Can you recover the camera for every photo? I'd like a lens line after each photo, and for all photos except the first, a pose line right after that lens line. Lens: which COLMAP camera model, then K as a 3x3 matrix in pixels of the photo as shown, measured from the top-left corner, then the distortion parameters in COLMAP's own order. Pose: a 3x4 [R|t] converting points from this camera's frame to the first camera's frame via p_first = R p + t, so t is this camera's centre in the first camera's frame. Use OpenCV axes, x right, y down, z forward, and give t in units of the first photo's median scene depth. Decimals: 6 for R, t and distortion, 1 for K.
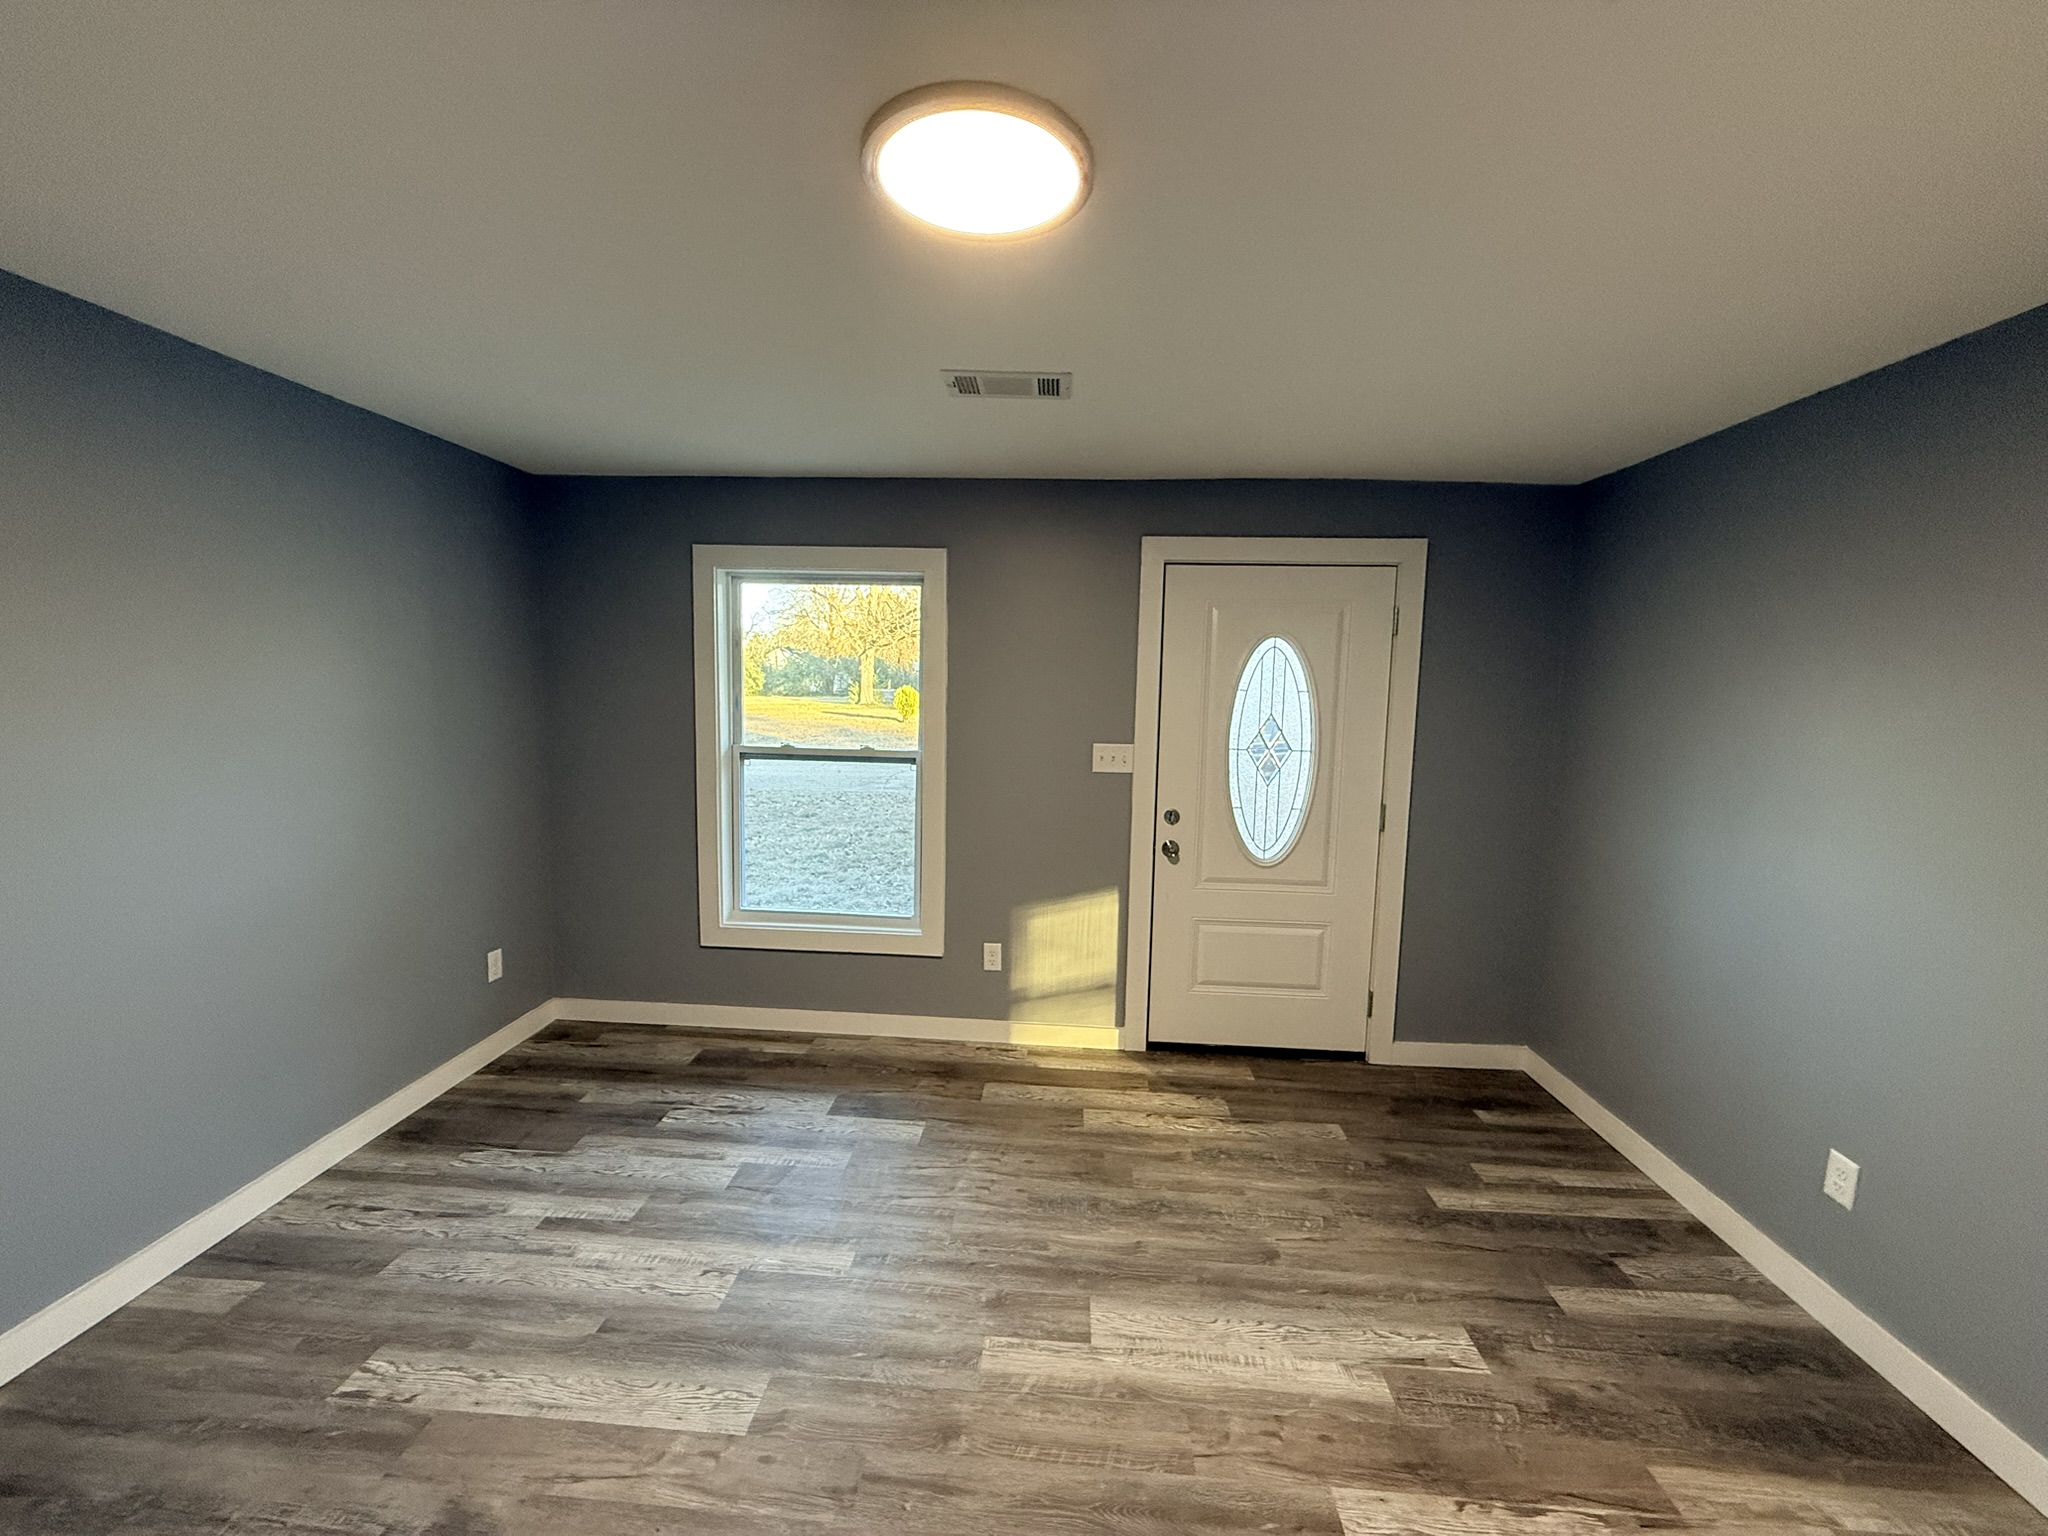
lens RADIAL K [[819.8, 0, 1011.3], [0, 819.8, 771.3], [0, 0, 1]] dist [0.000592, 0.000132]
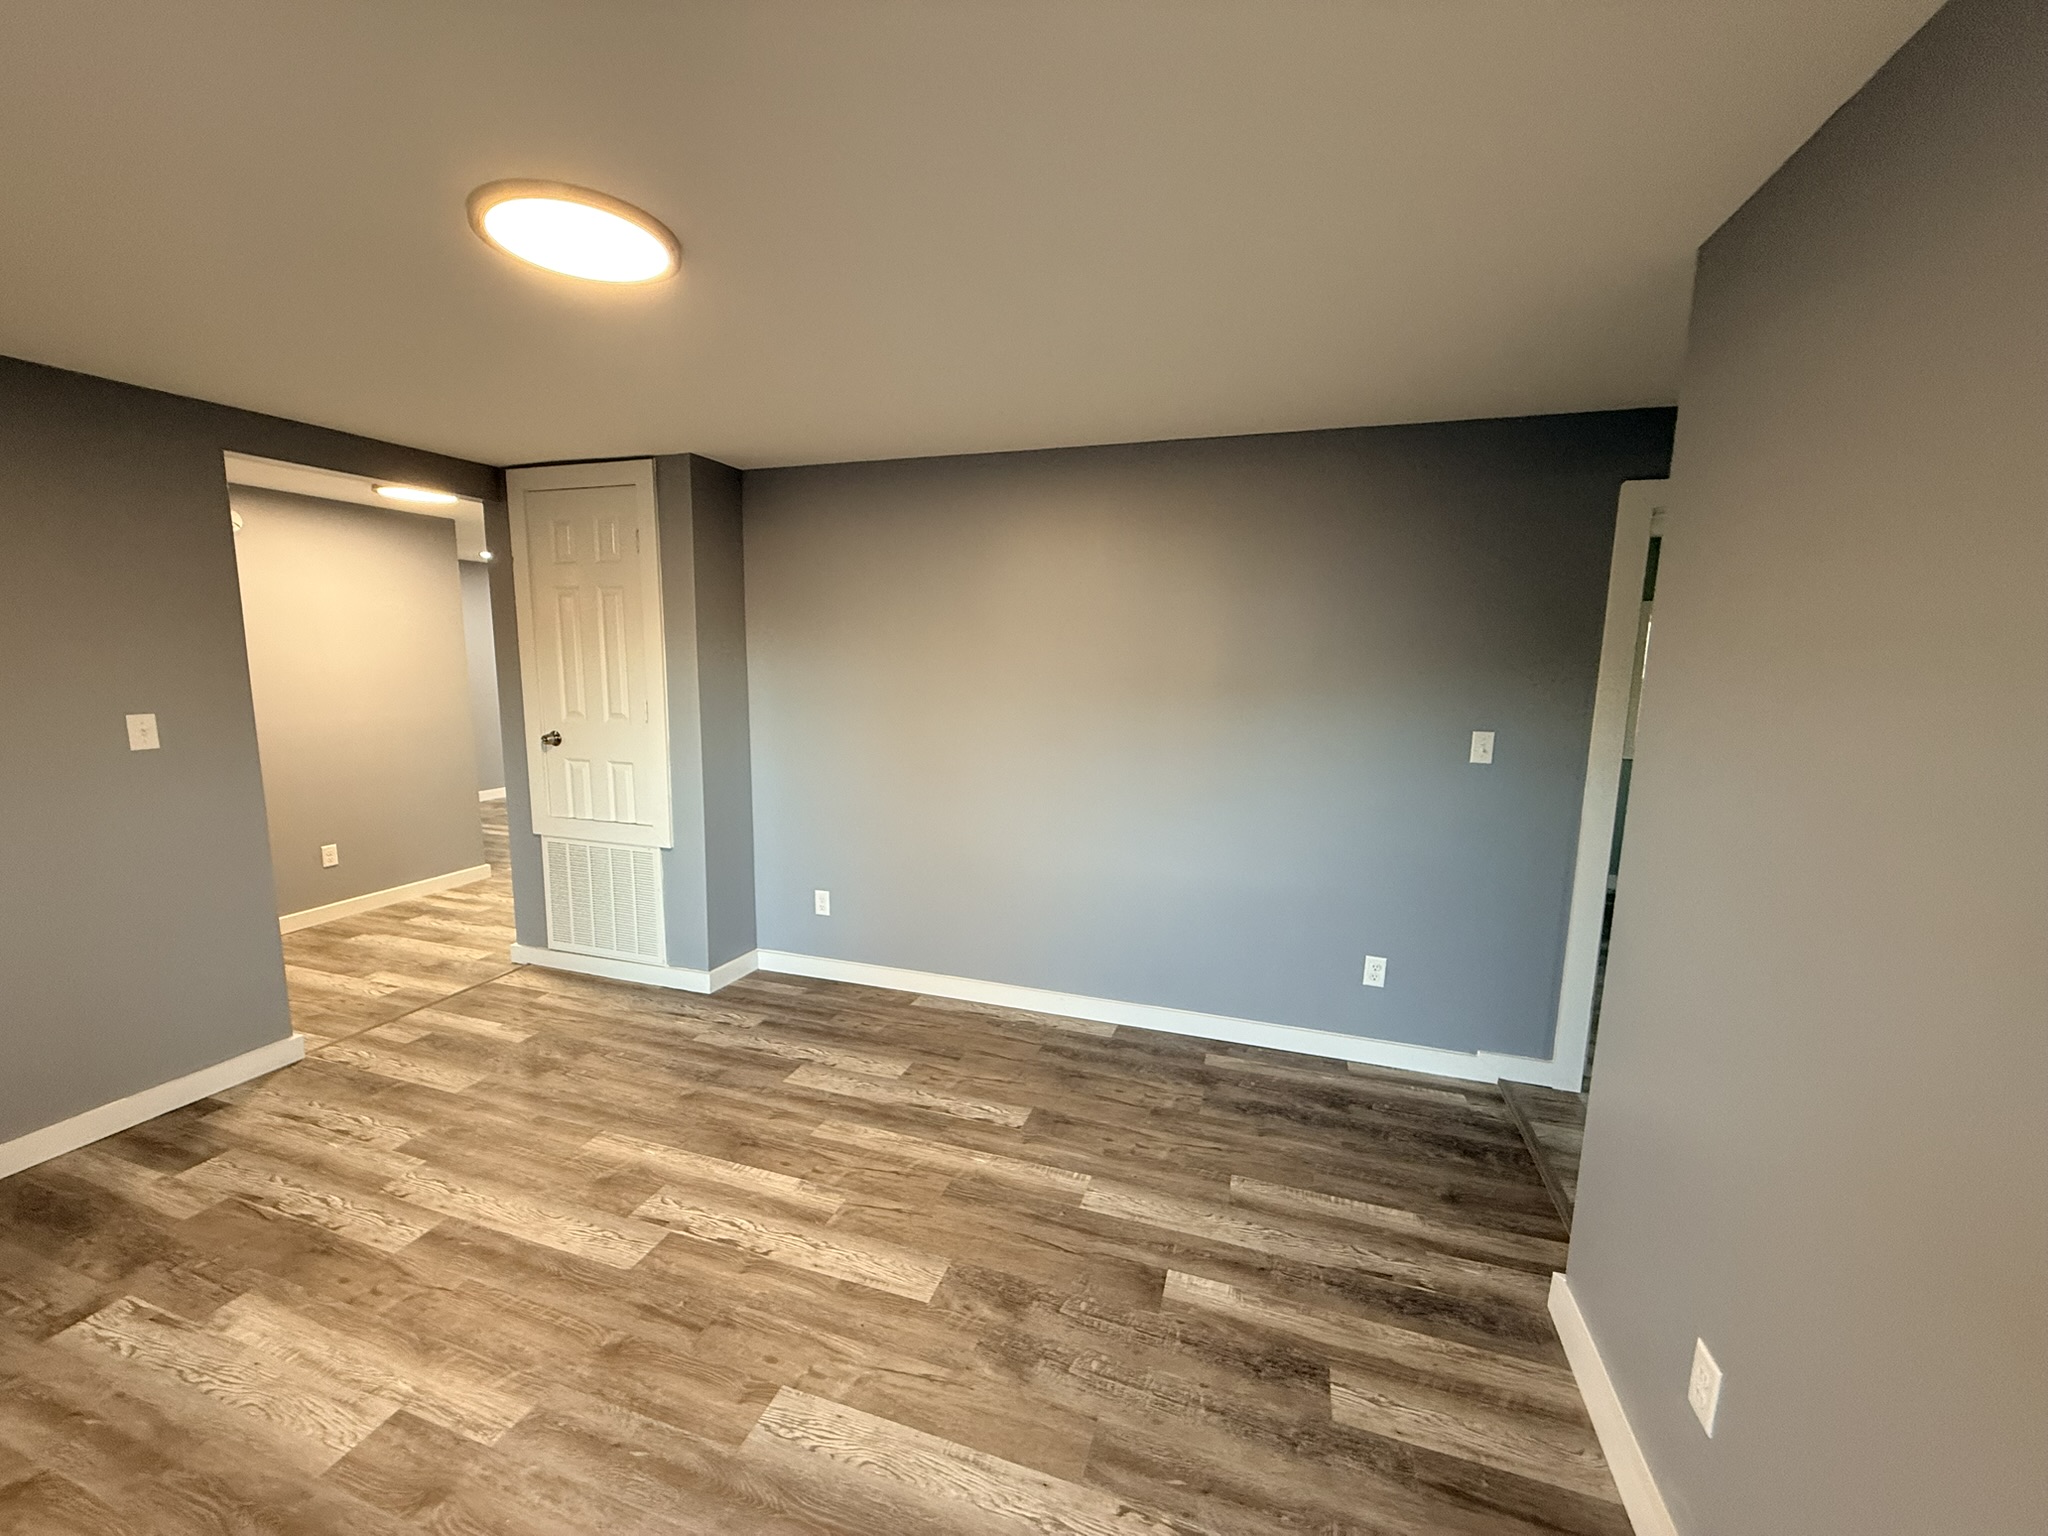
lens RADIAL K [[819.8, 0, 1011.3], [0, 819.8, 771.3], [0, 0, 1]] dist [0.000592, 0.000132]
pose [[-0.967700, -0.071159, 0.241853, -0.788952], [-0.008630, 0.968125, 0.250319, -0.210372], [-0.251956, 0.240147, -0.937469, 1.687715]]
